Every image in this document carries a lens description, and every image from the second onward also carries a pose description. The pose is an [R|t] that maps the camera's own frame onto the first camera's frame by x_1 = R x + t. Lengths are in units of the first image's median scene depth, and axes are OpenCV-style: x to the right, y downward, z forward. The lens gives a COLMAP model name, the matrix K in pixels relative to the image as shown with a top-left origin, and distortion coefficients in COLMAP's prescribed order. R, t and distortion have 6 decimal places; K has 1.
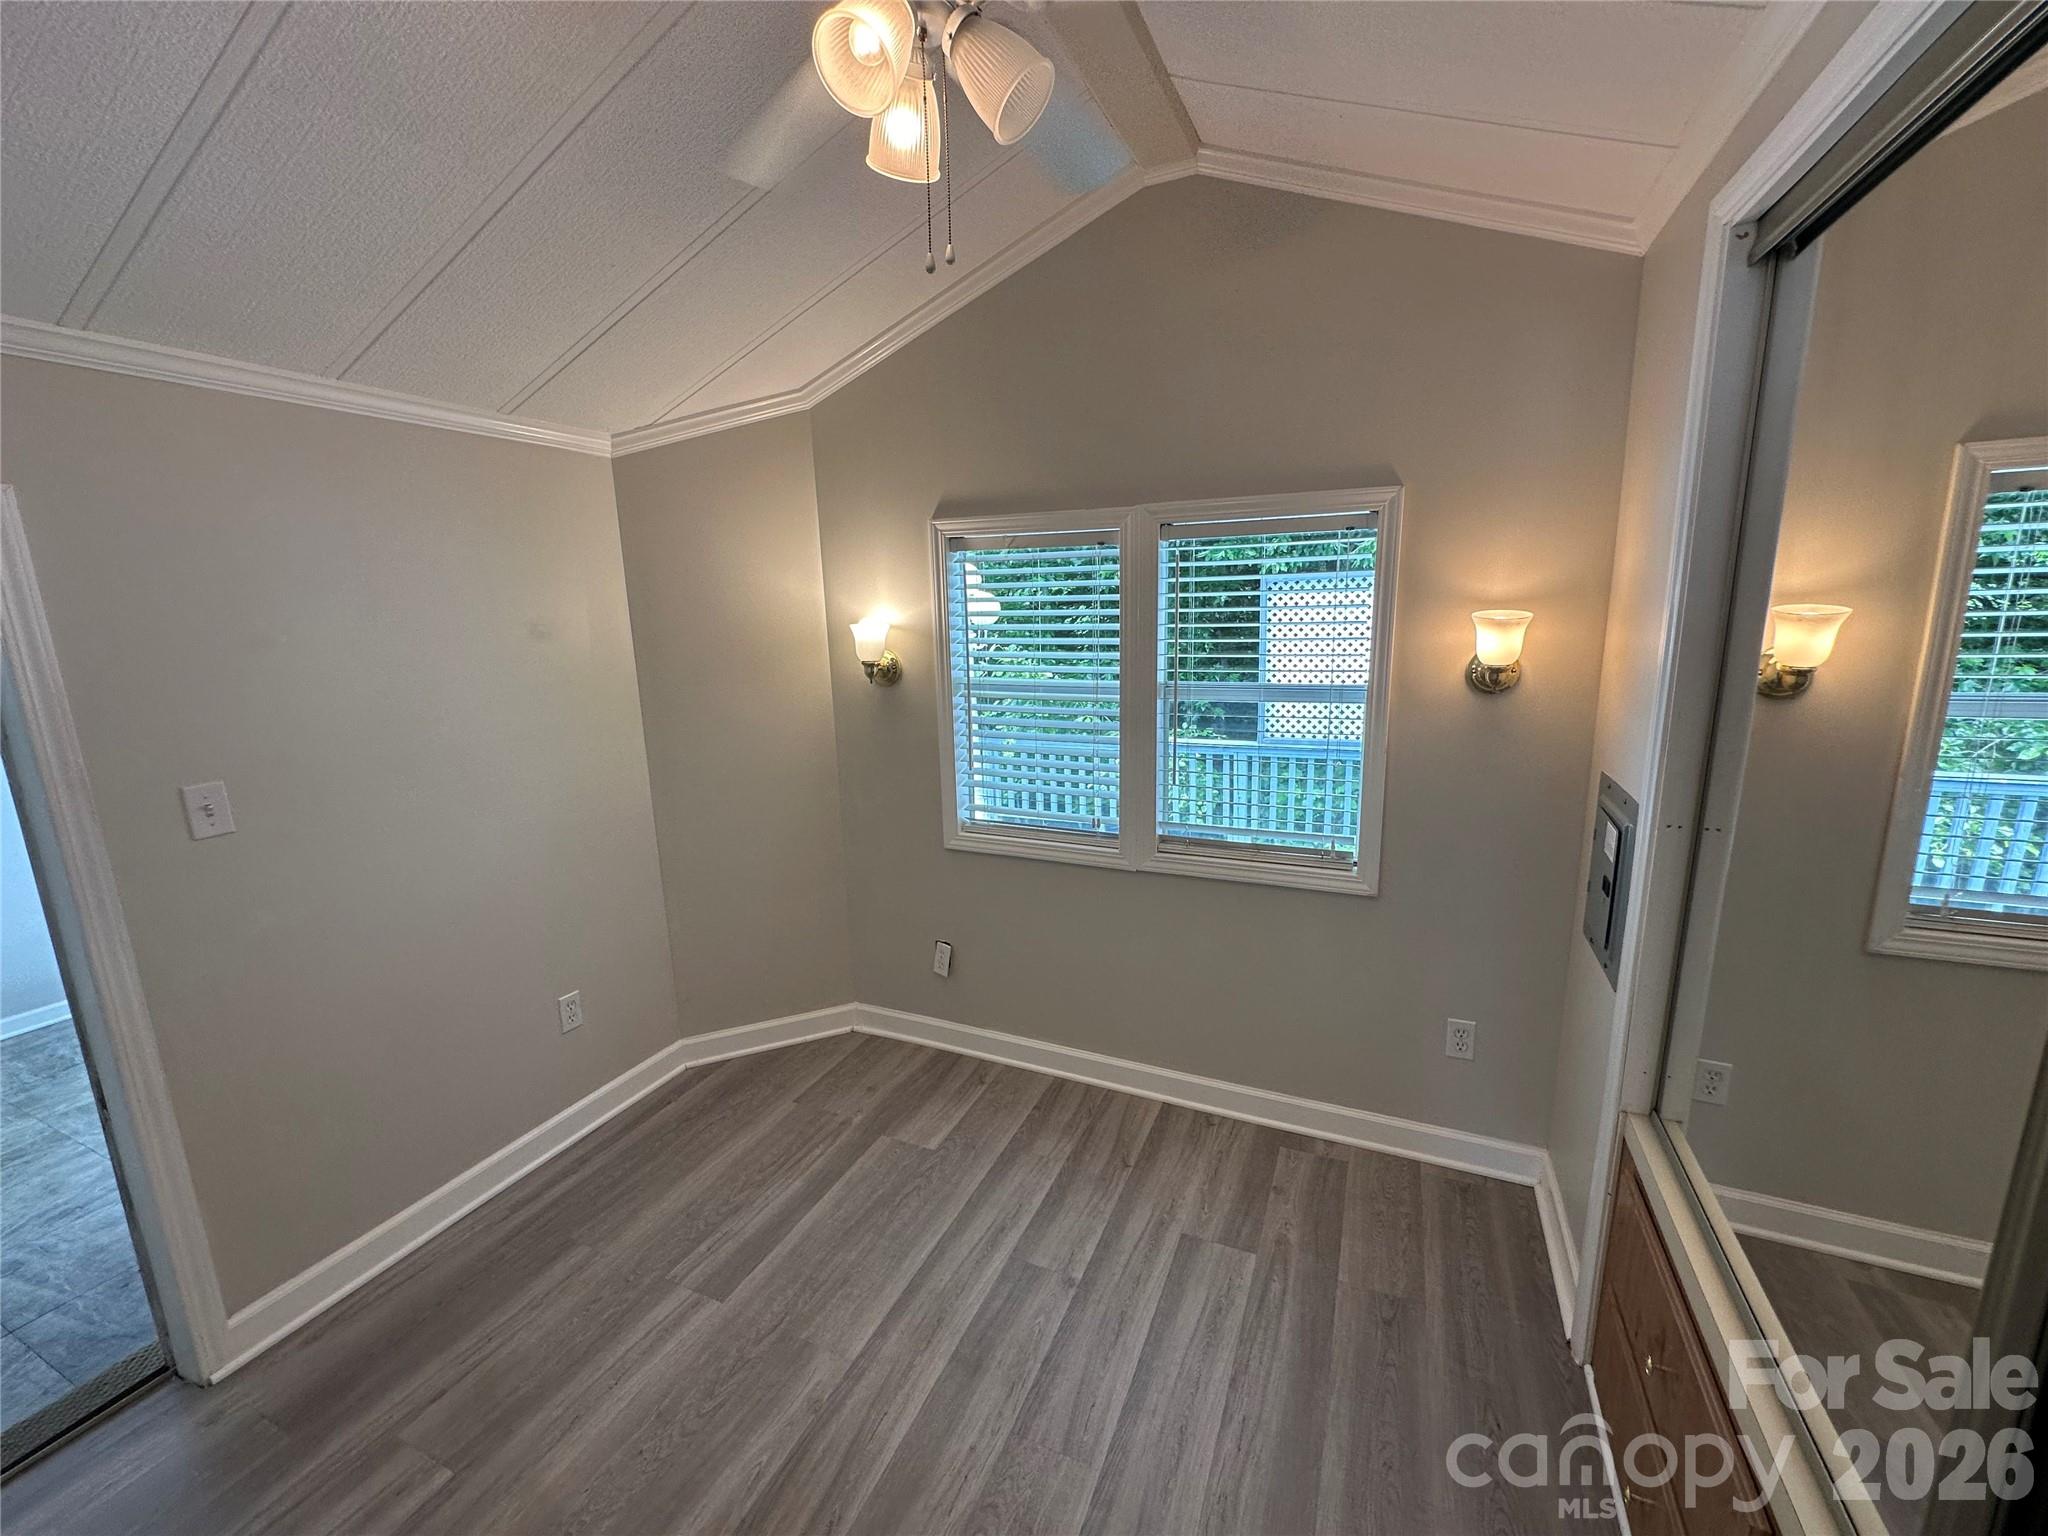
lens RADIAL K [[824.3, 0, 1026.3], [0, 824.3, 775.6], [0, 0, 1]] dist [-0.004466, 0.000979]
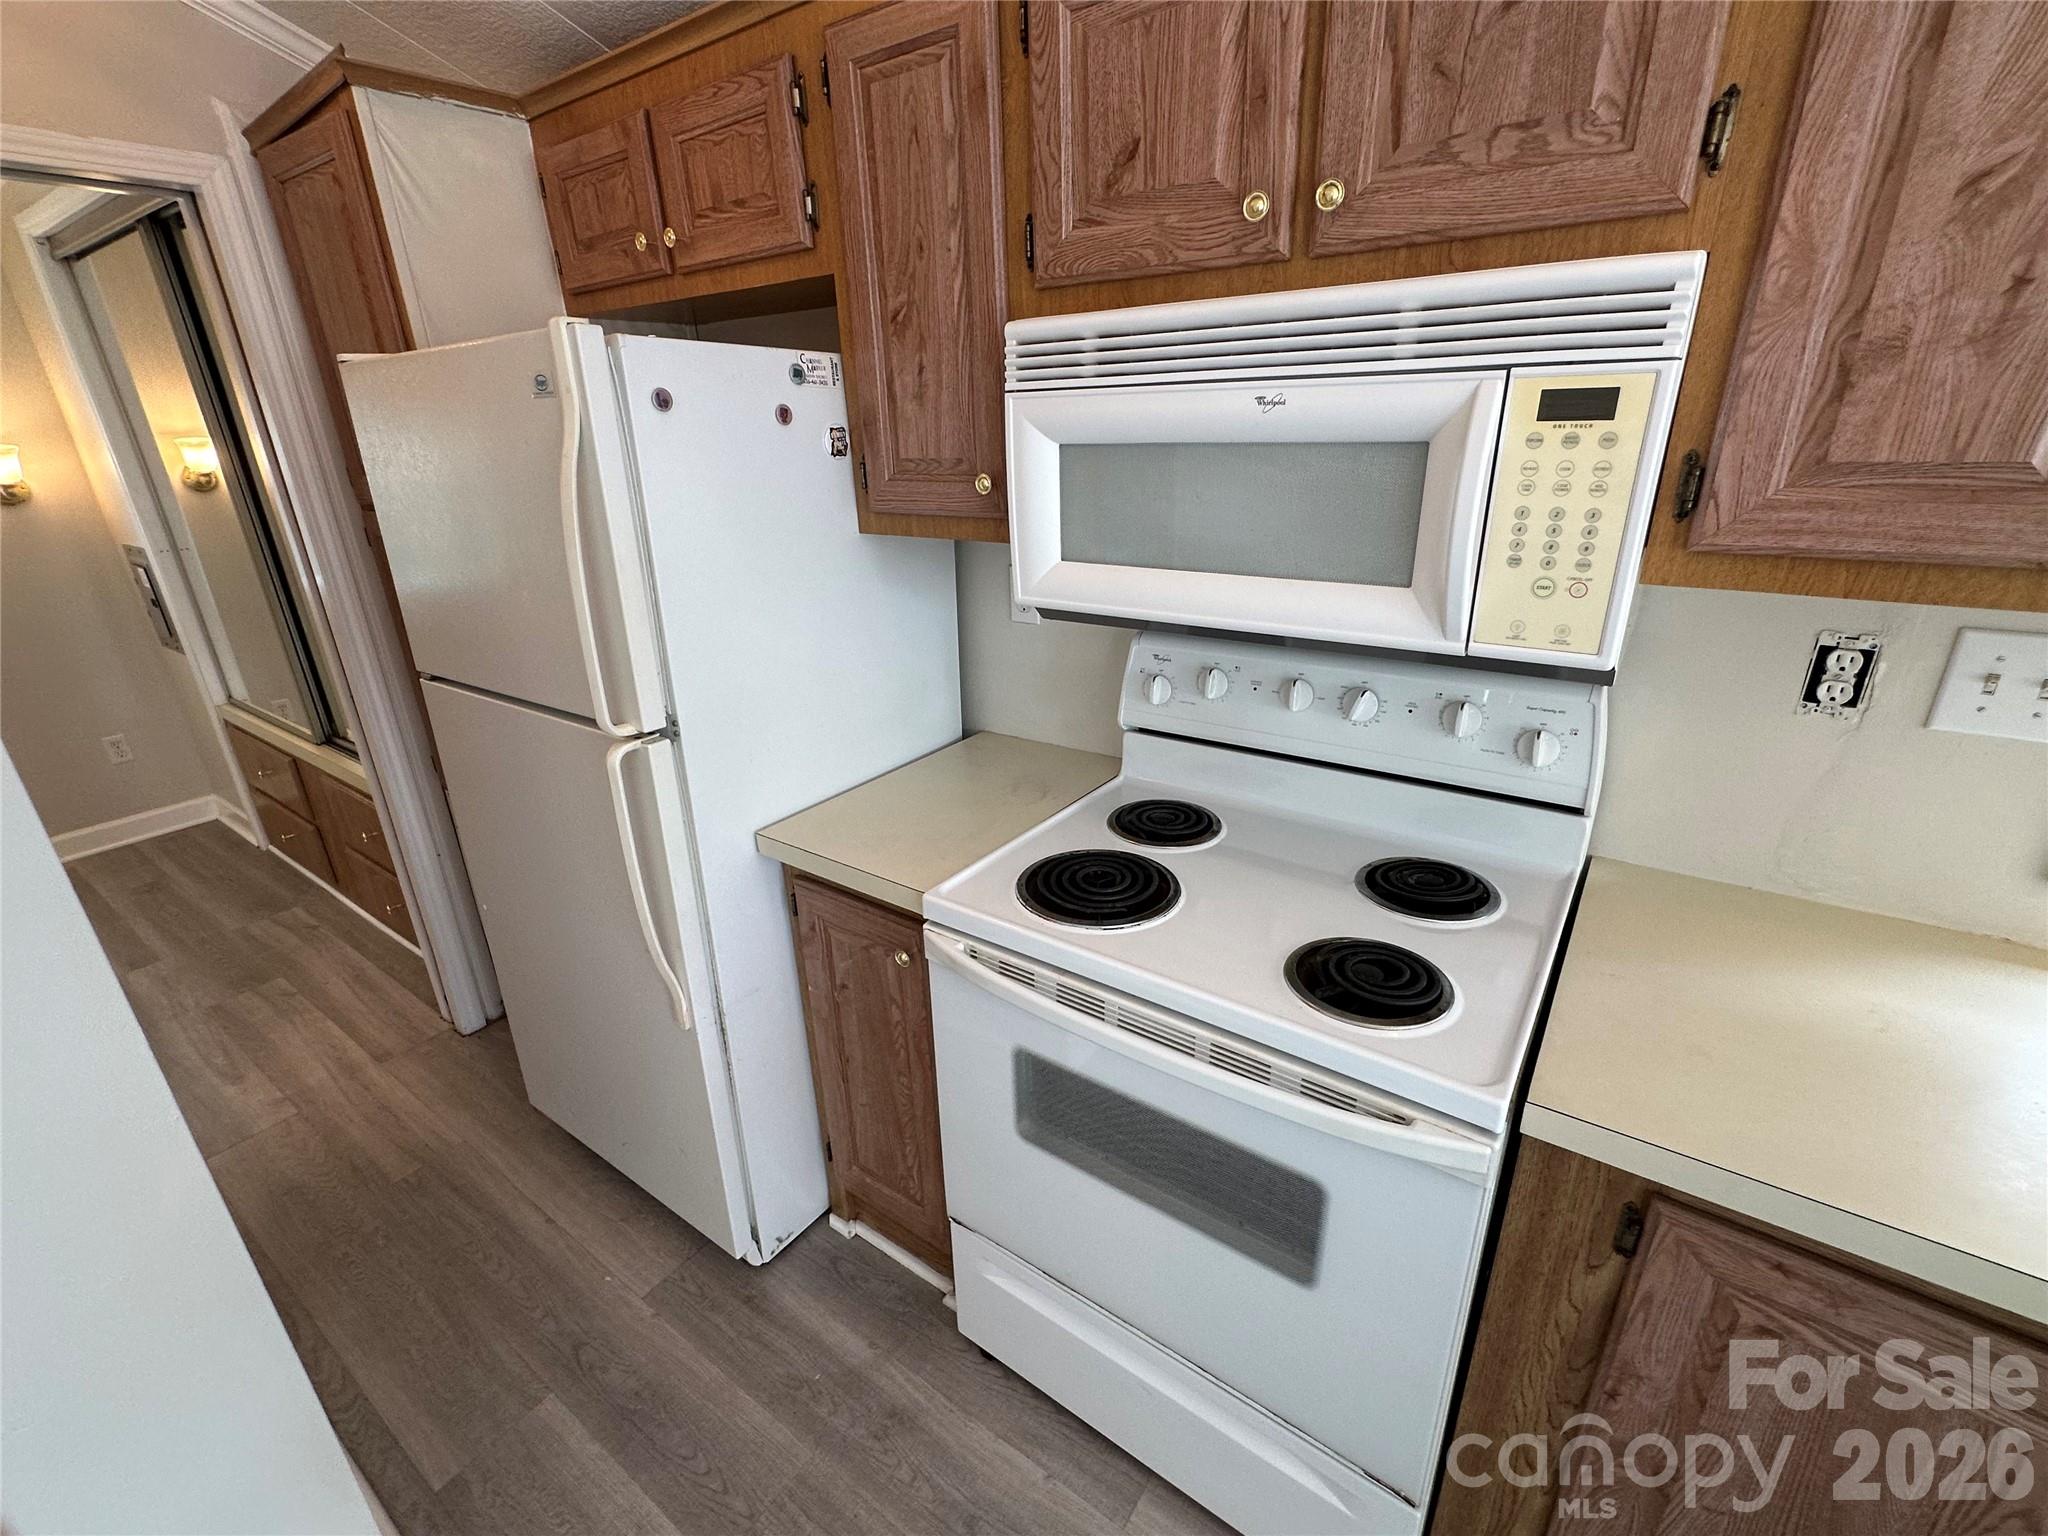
lens RADIAL K [[894.7, 0, 1022.9], [0, 894.7, 769.8], [0, 0, 1]] dist [-0.006216, 0.000903]
pose [[0.203653, -0.344041, 0.916603, -0.805215], [0.226749, 0.927343, 0.297692, 0.323772], [-0.952423, 0.147213, 0.266867, -1.258062]]
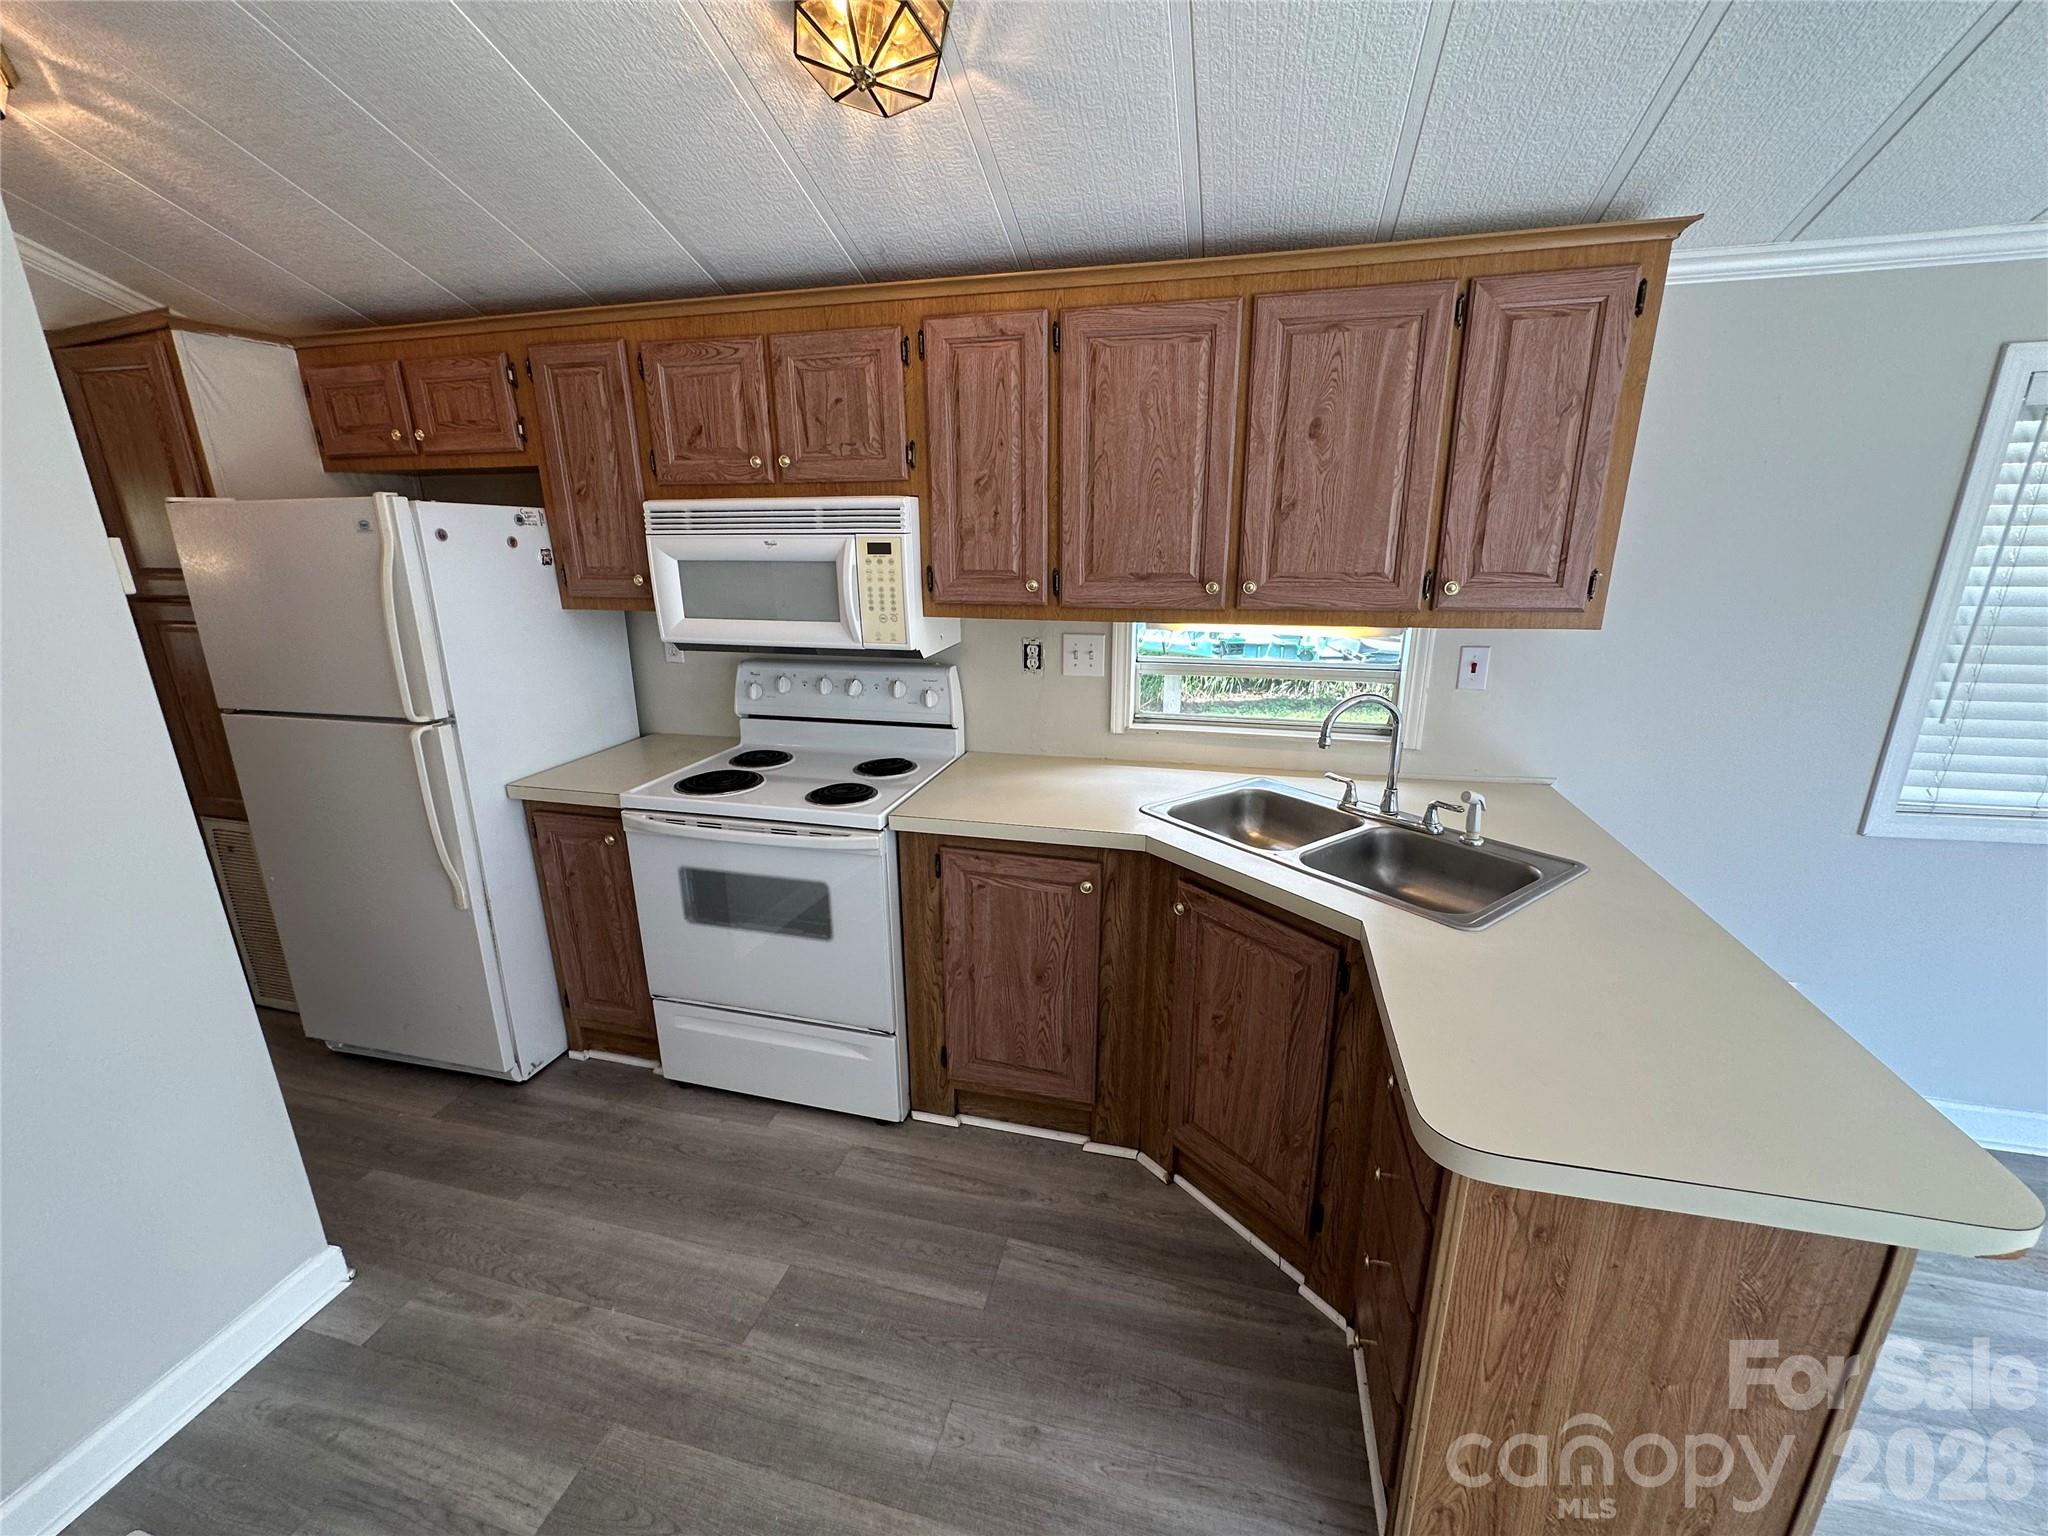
lens RADIAL K [[824.3, 0, 1026.7], [0, 824.3, 768.1], [0, 0, 1]] dist [-0.004466, 0.000979]
pose [[-0.164076, -0.258020, 0.952106, -1.466163], [0.214236, 0.932828, 0.289715, 0.348946], [-0.962903, 0.251510, -0.097778, -1.452797]]
